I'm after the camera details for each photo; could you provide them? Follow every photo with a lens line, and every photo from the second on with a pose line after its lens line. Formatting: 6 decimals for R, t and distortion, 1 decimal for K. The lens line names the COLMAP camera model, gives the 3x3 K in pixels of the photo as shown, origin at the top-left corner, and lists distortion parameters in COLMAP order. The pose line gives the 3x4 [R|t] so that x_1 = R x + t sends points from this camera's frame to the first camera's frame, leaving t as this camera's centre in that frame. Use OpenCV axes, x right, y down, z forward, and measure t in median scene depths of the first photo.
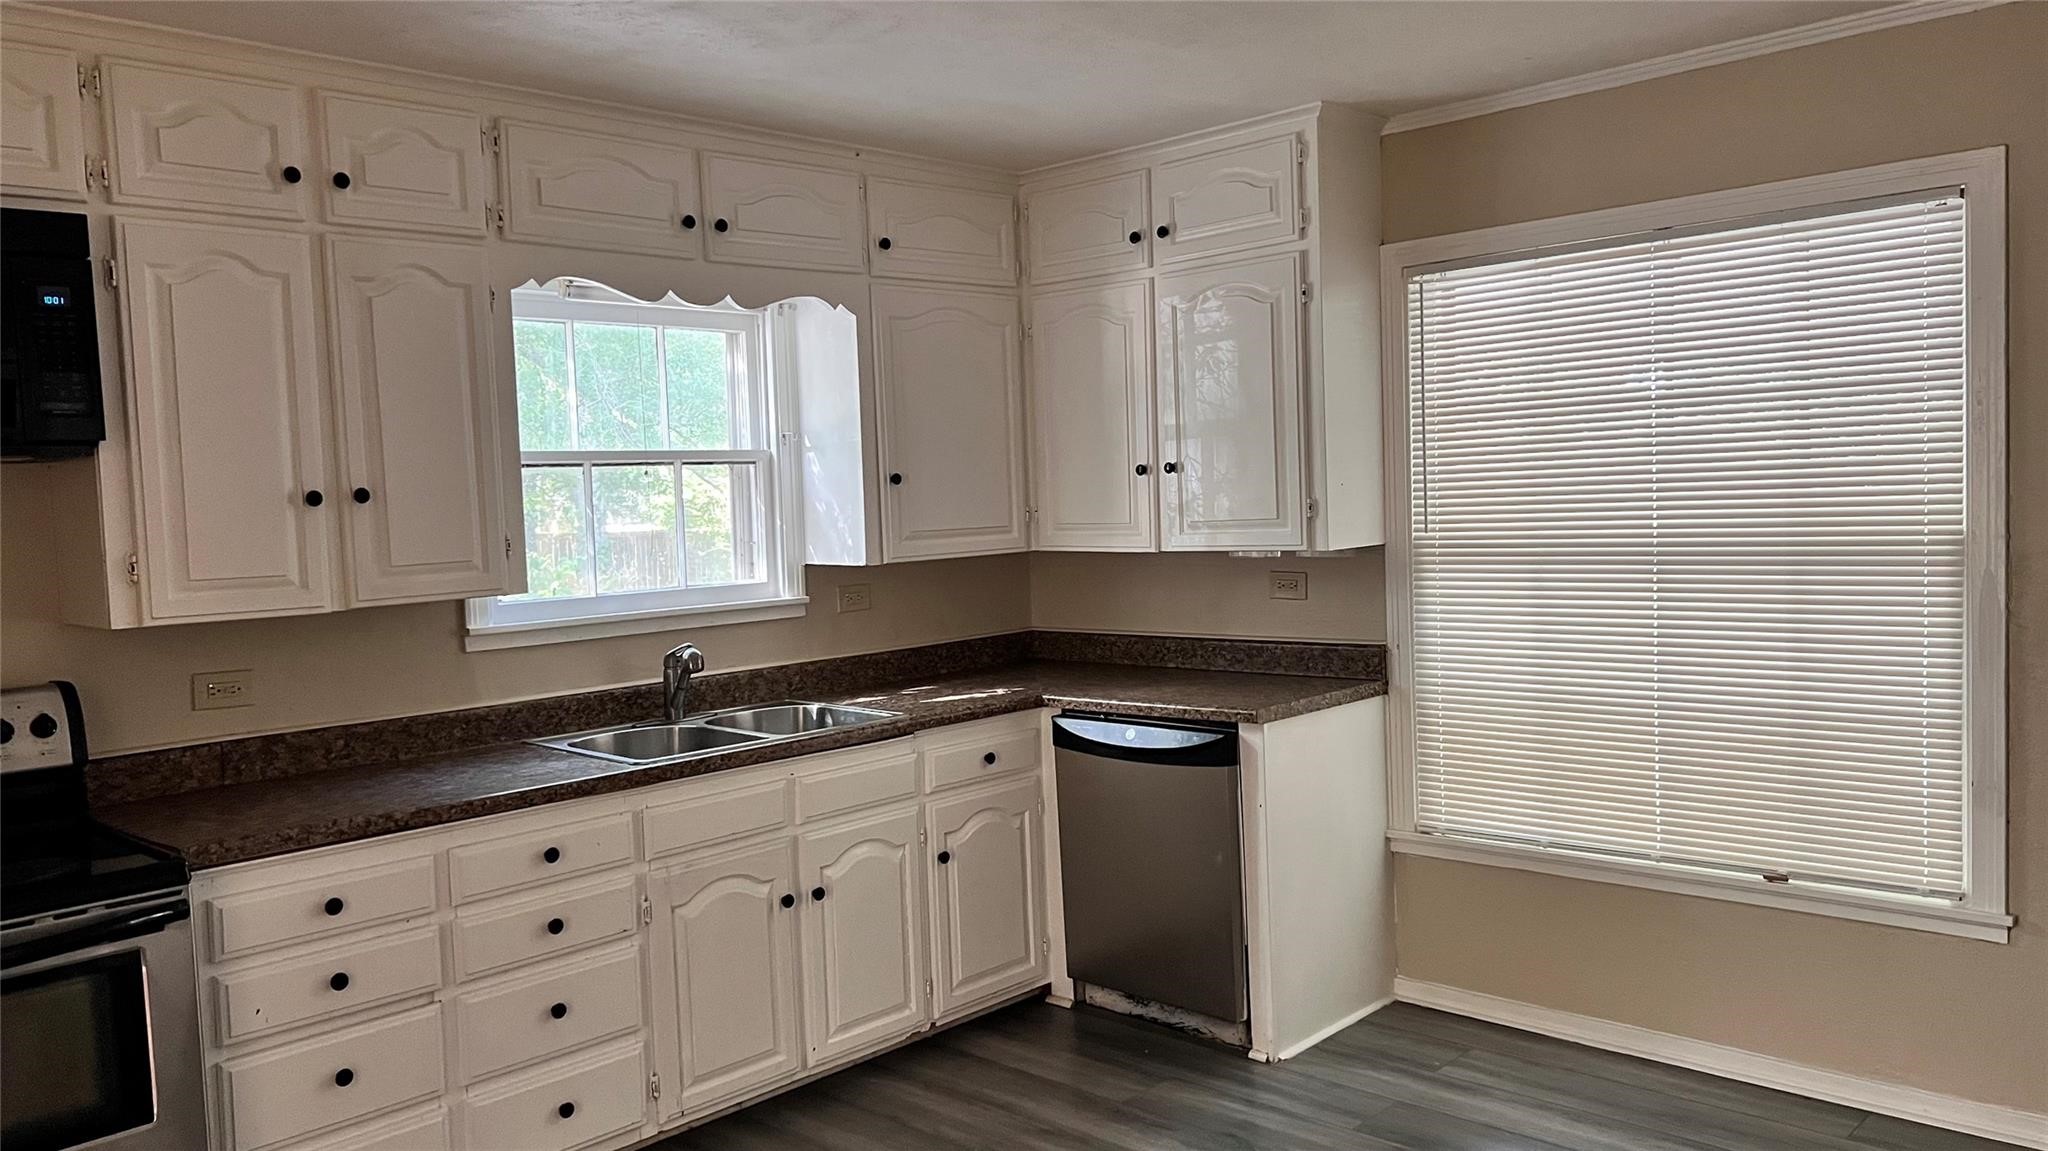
lens RADIAL K [[1525.3, 0, 1024.0], [0, 1525.3, 575.5], [0, 0, 1]] dist [0.105441, -0.162038]
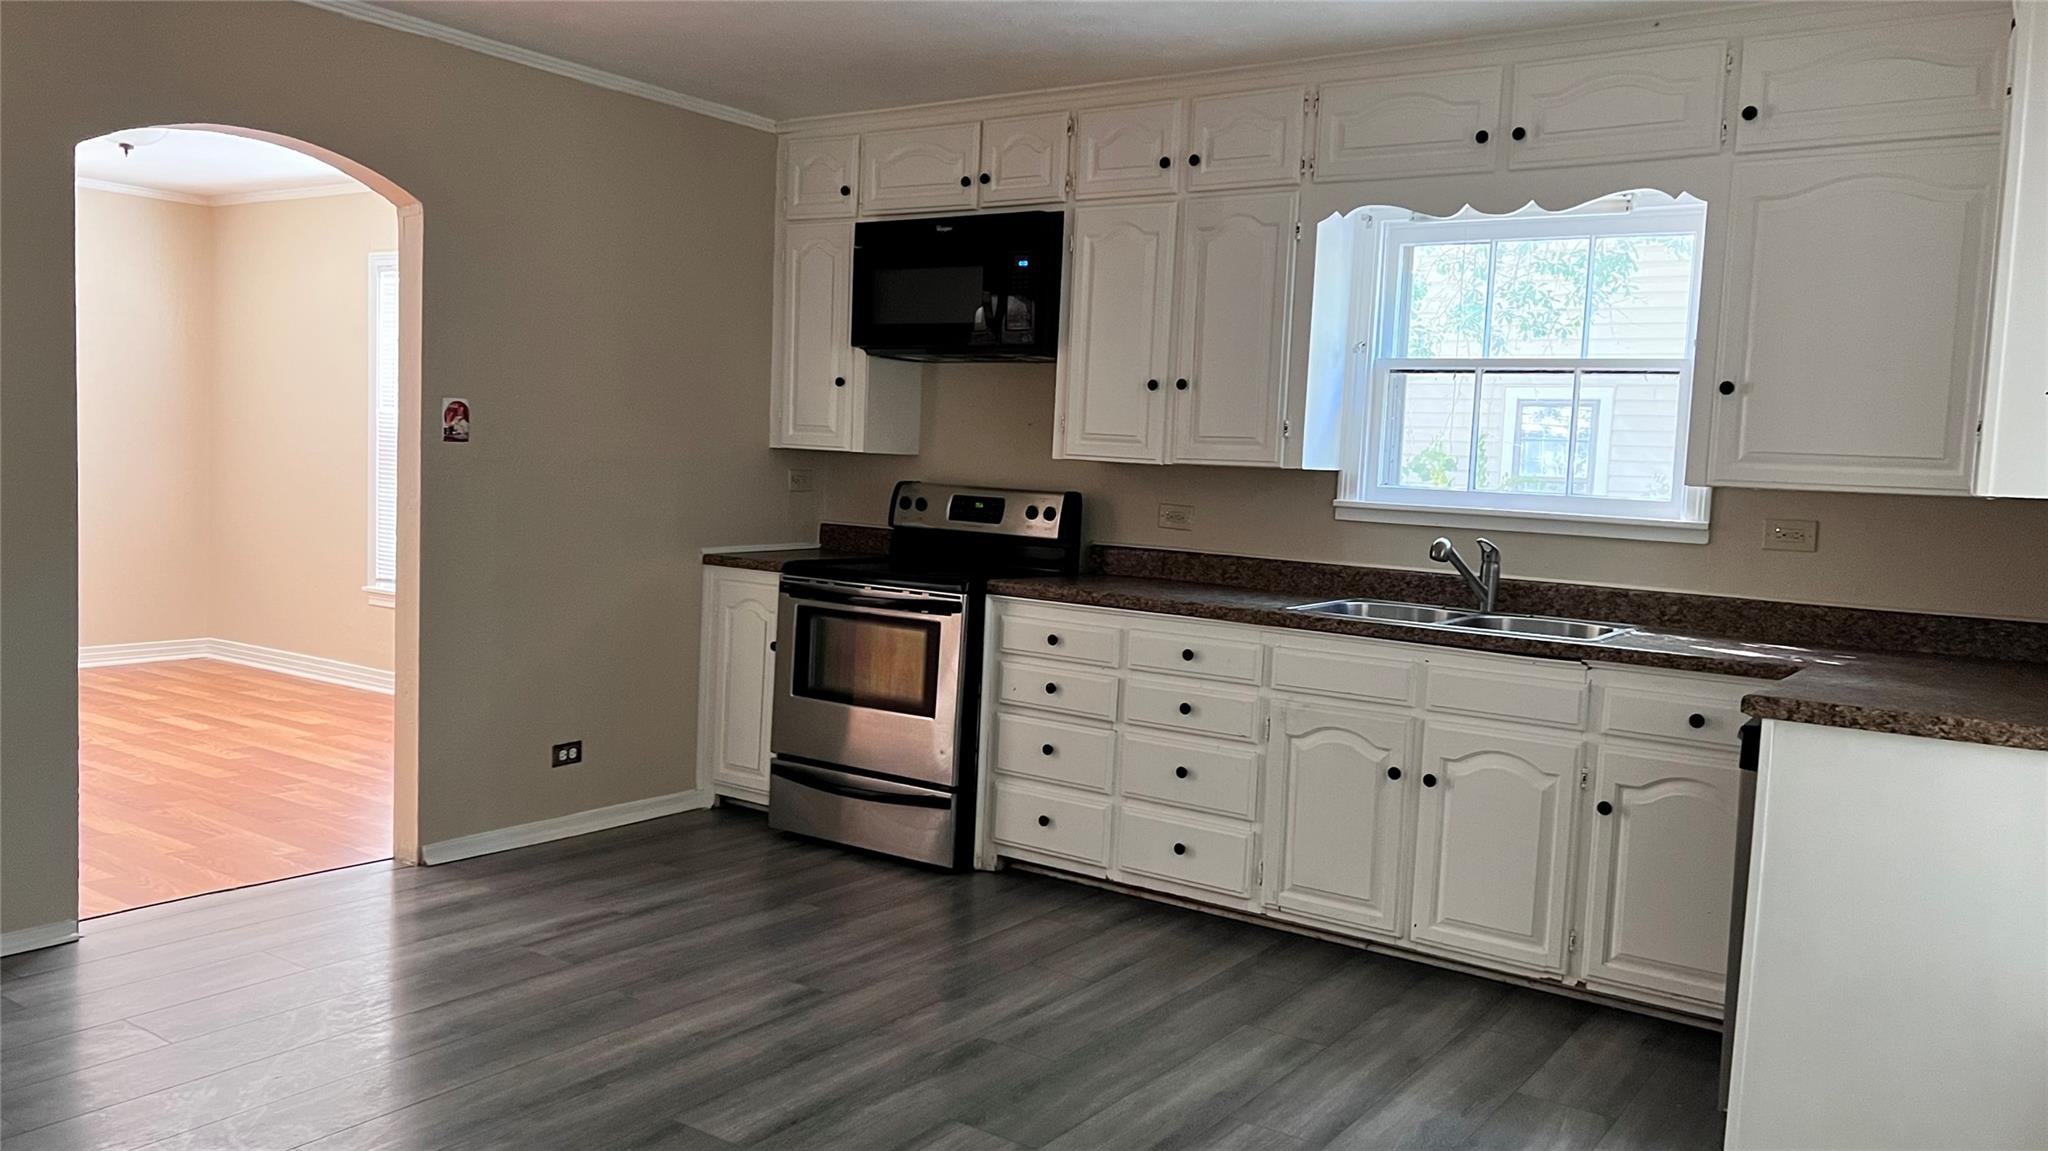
lens RADIAL K [[1525.3, 0, 1024.0], [0, 1525.3, 575.5], [0, 0, 1]] dist [0.105441, -0.162038]
pose [[0.169490, 0.123294, -0.977789, 0.883257], [-0.110691, 0.988247, 0.105426, -0.009043], [0.979296, 0.090364, 0.181146, 0.574076]]
